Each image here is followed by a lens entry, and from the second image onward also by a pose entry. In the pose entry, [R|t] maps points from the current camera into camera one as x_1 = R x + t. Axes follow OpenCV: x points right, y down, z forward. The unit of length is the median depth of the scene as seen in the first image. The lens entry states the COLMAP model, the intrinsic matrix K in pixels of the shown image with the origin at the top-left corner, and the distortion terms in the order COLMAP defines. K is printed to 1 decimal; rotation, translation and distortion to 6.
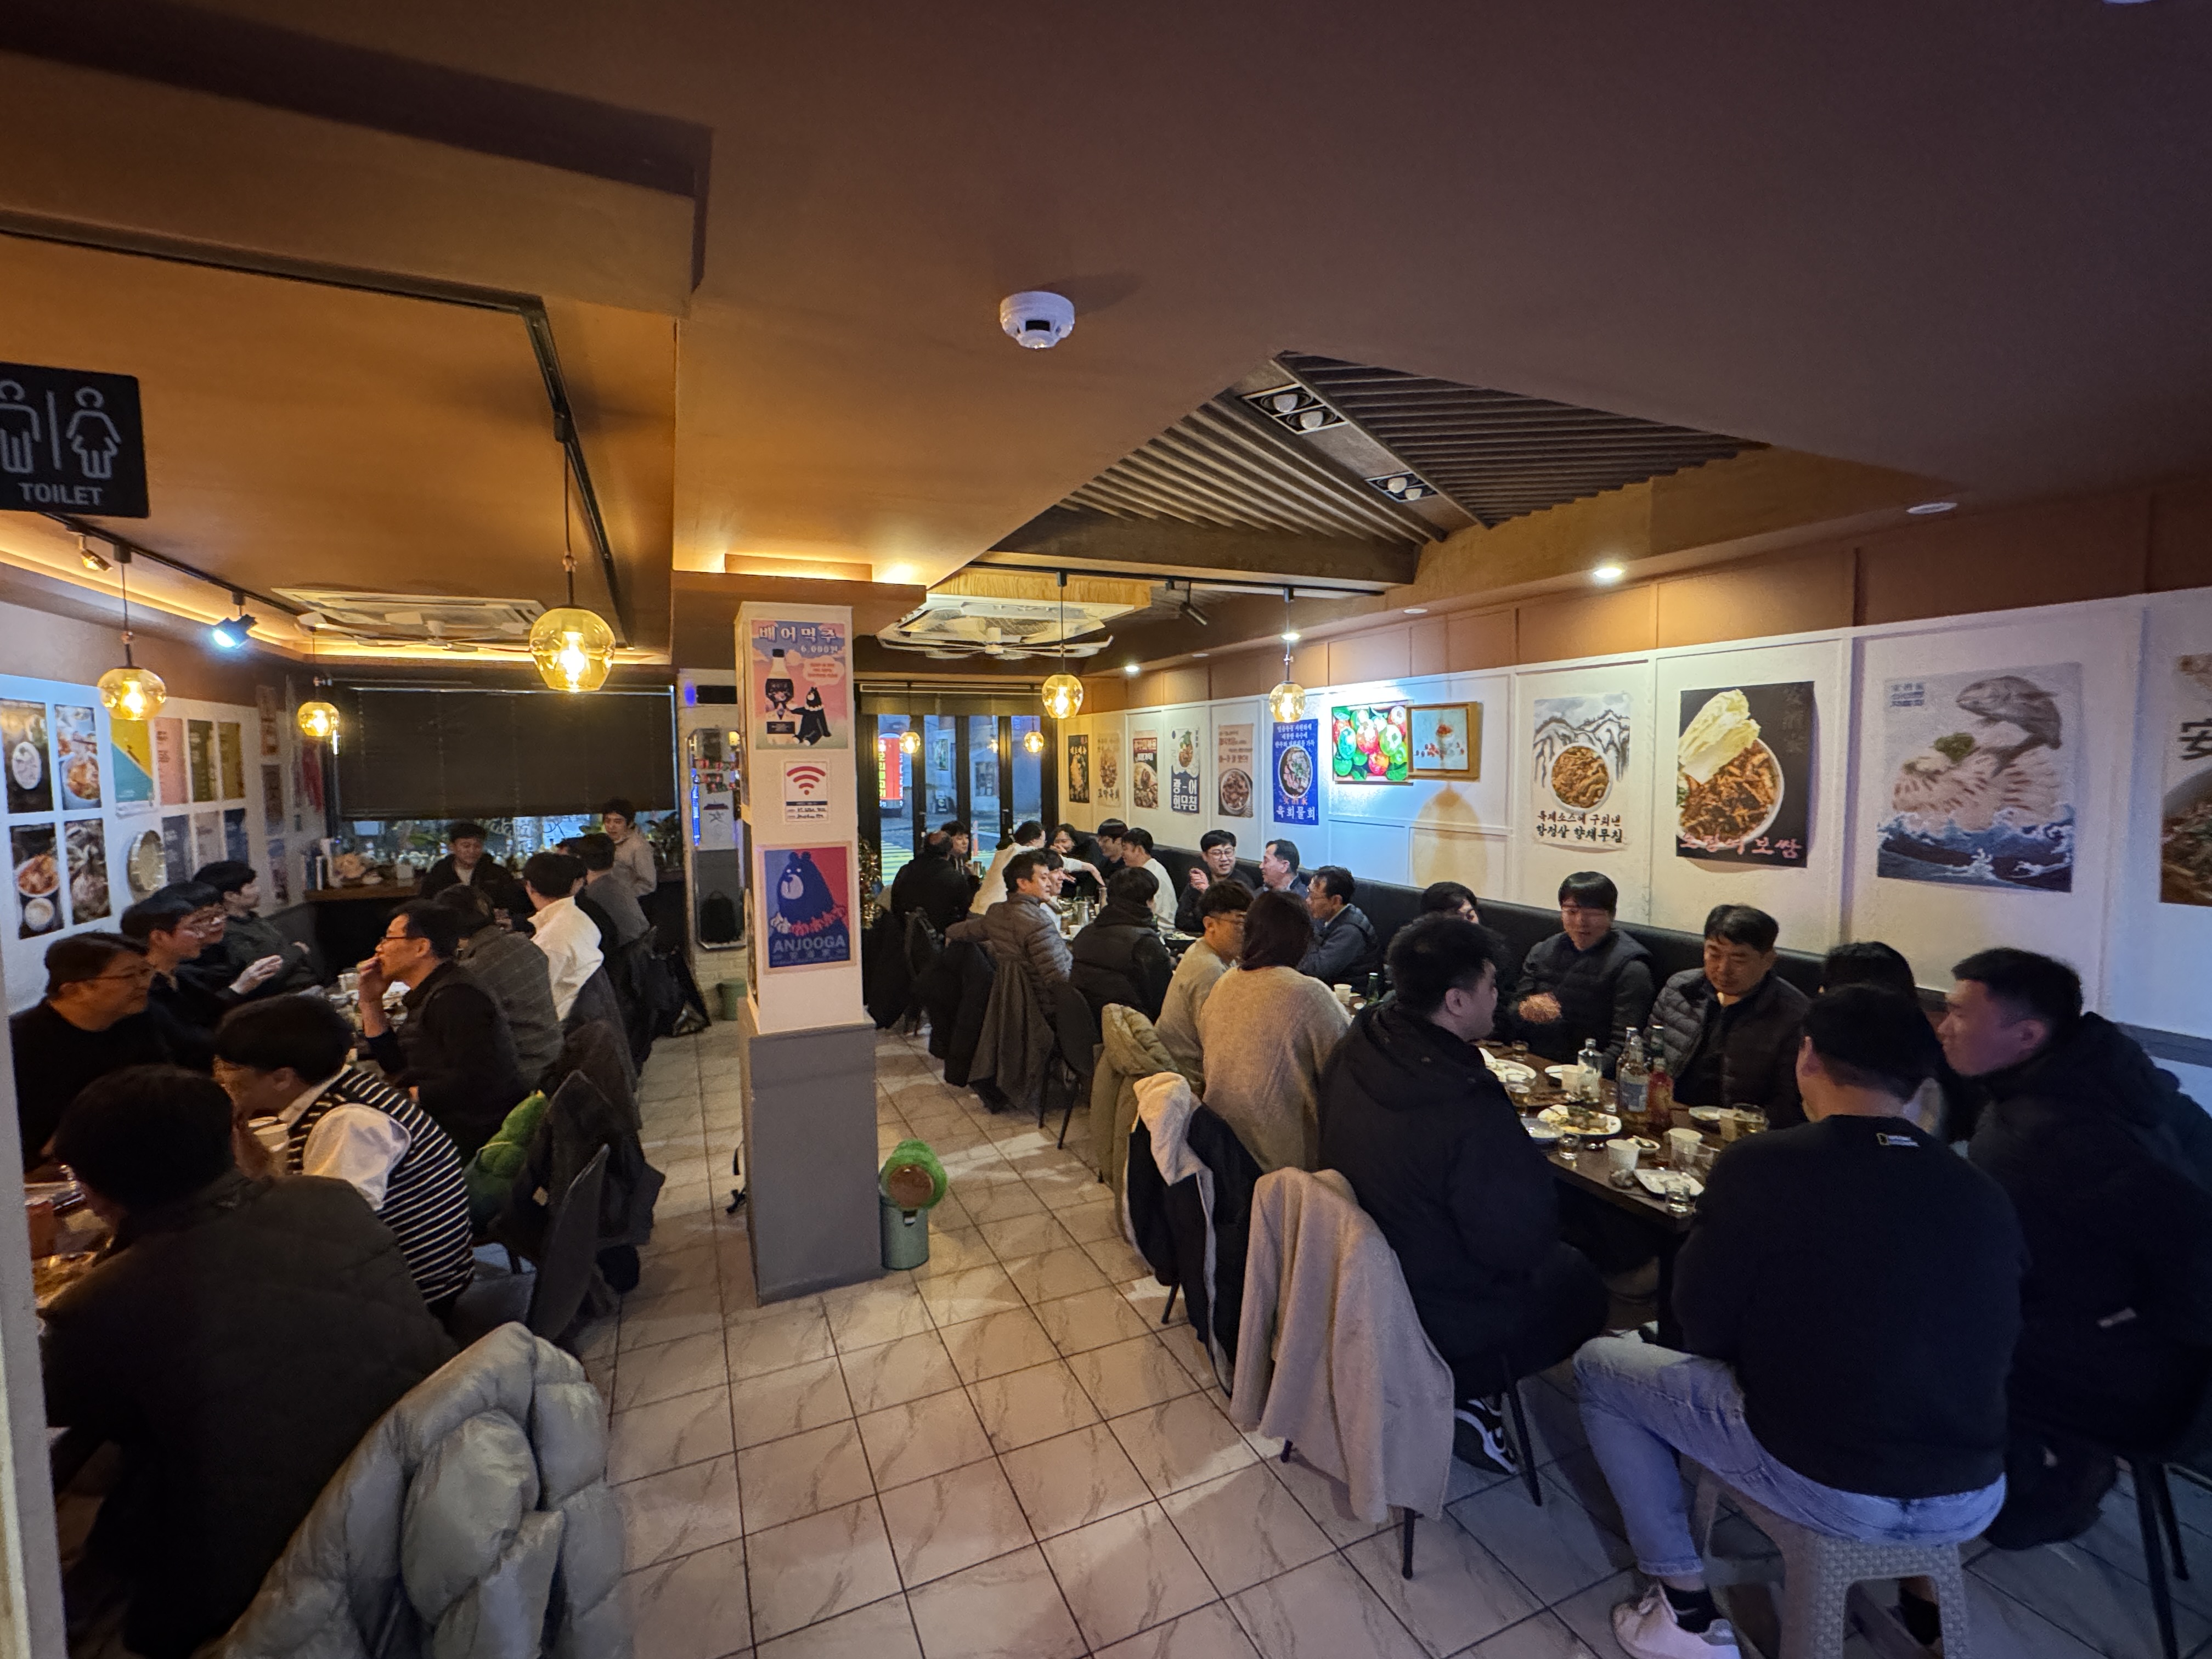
lens RADIAL K [[974.9, 0, 1106.0], [0, 974.9, 829.5], [0, 0, 1]] dist [-0.001760, -0.000656]
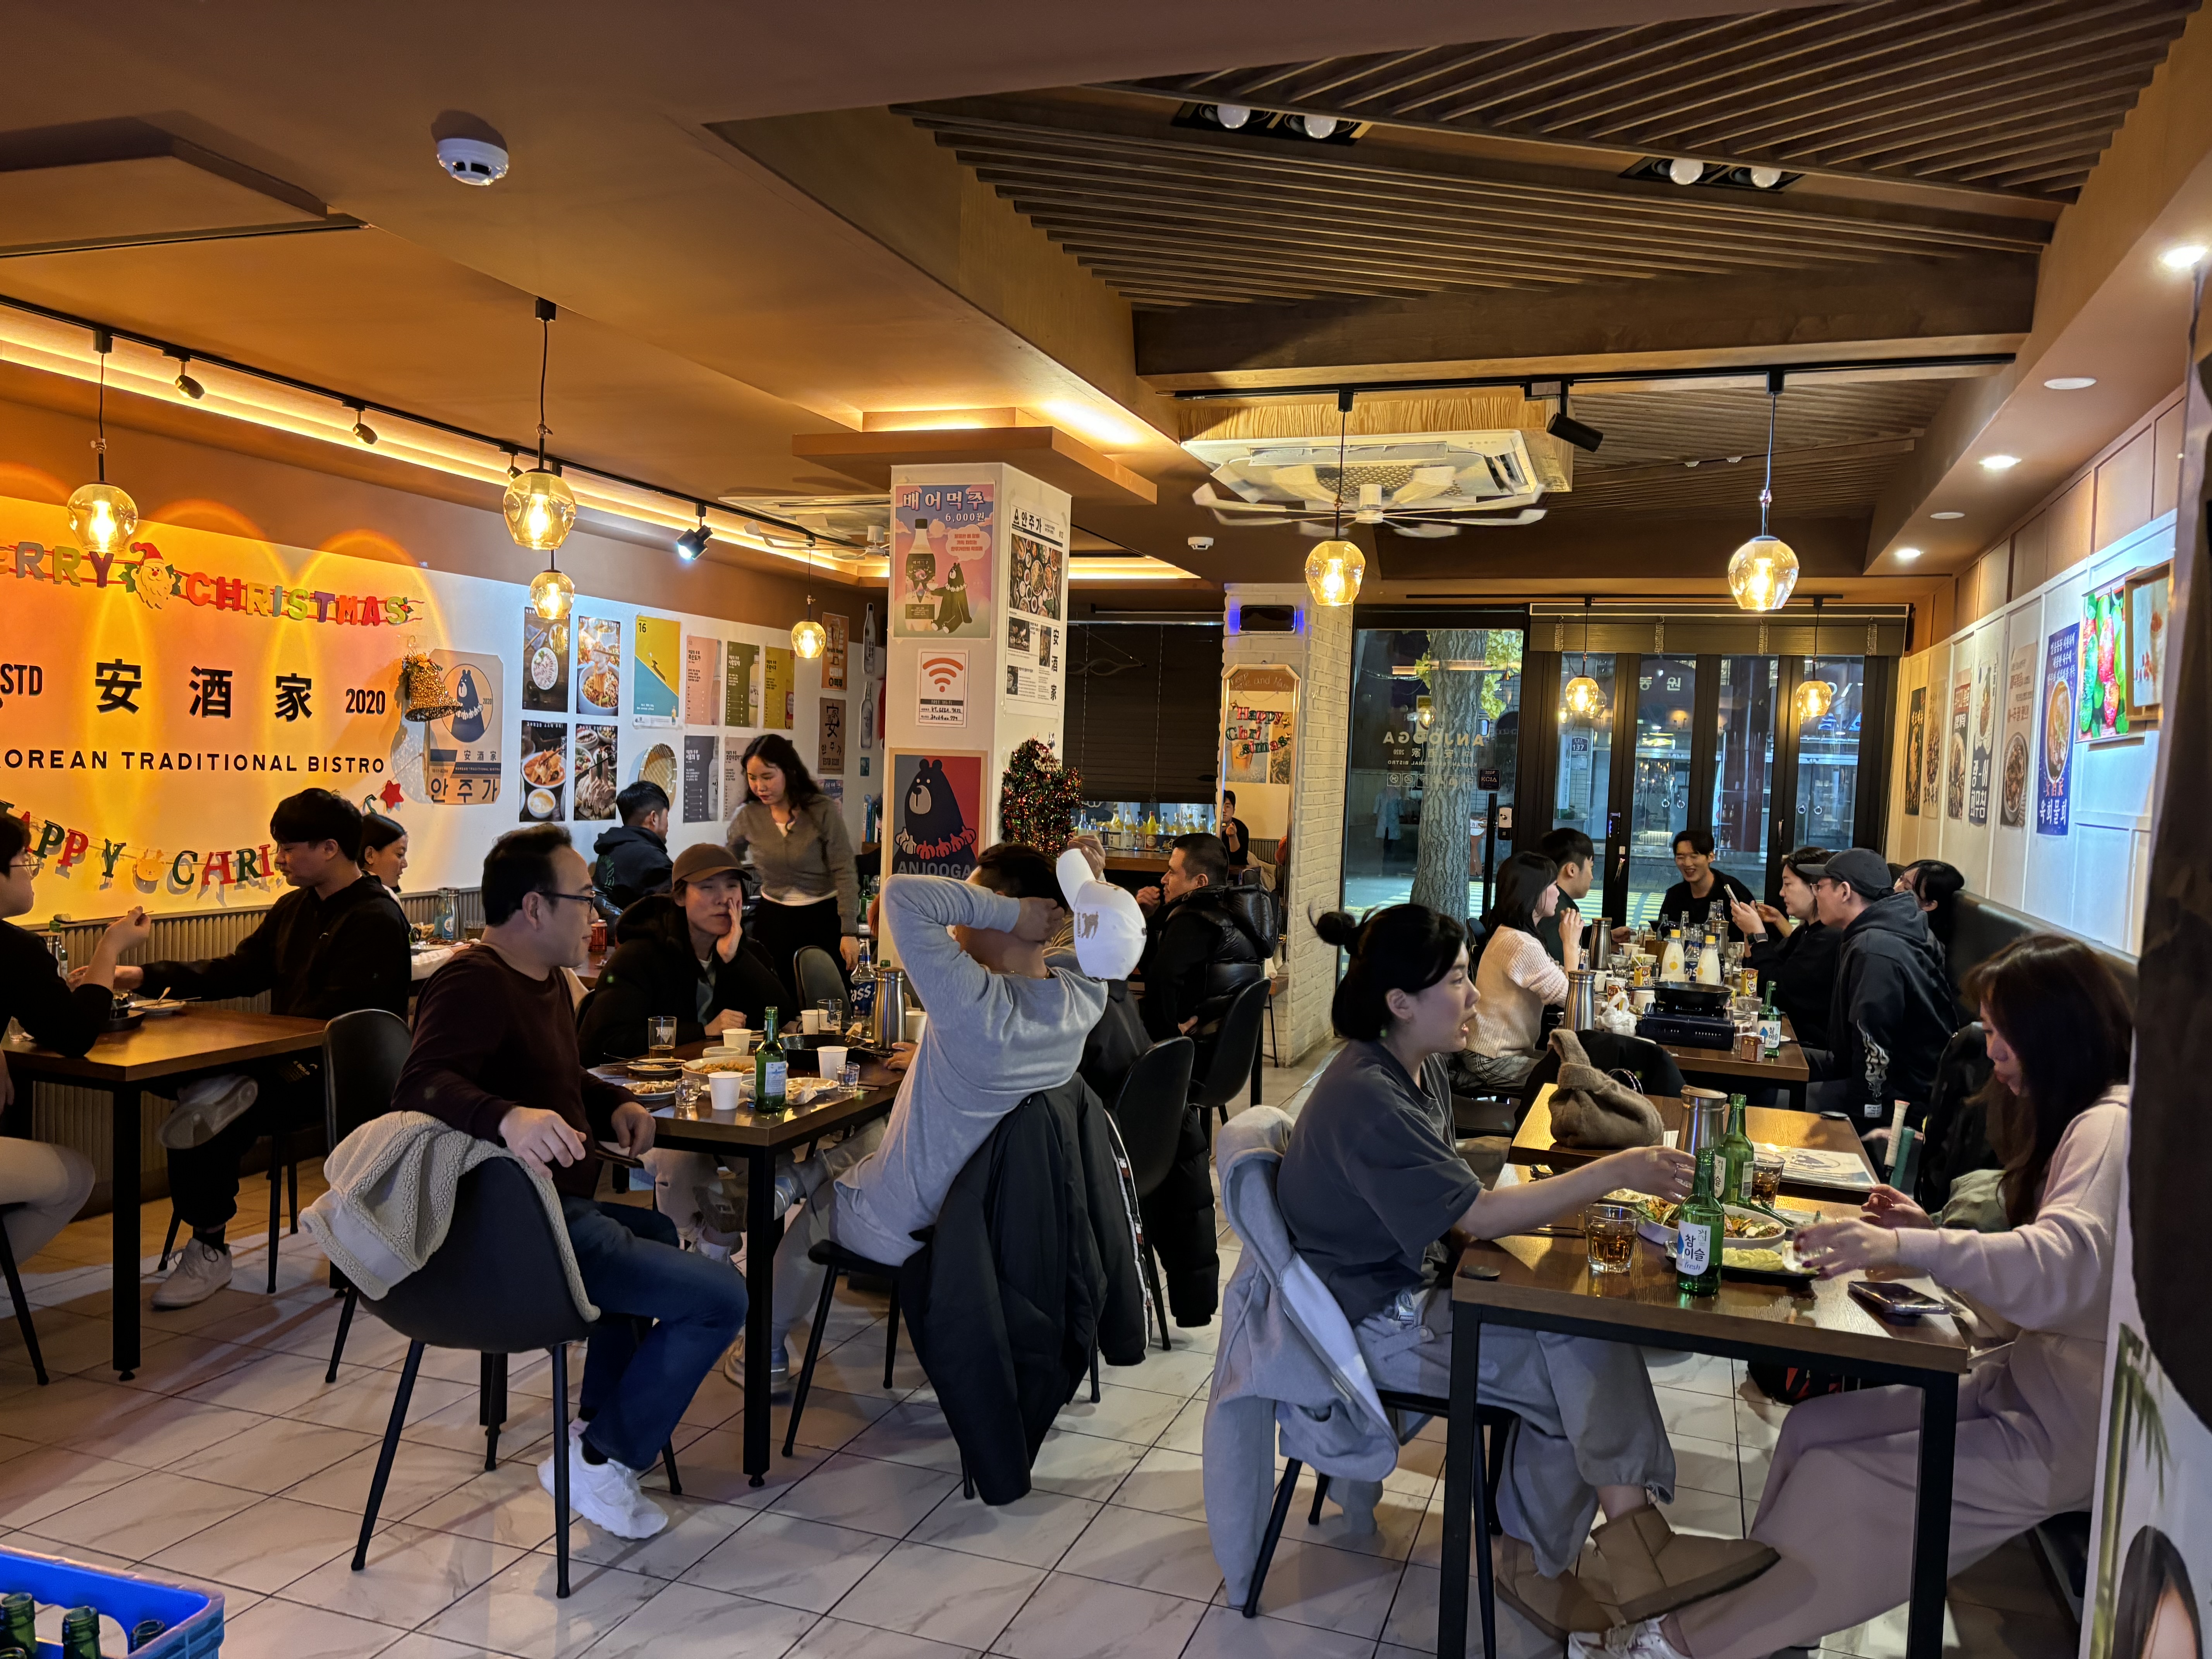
lens RADIAL K [[1669.5, 0, 1106.1], [0, 1669.5, 878.8], [0, 0, 1]] dist [0.050498, -0.002878]
pose [[0.726466, 0.085330, -0.681885, 0.667916], [-0.094946, 0.995208, 0.023386, 0.065553], [0.680612, 0.047753, 0.731086, 0.041282]]
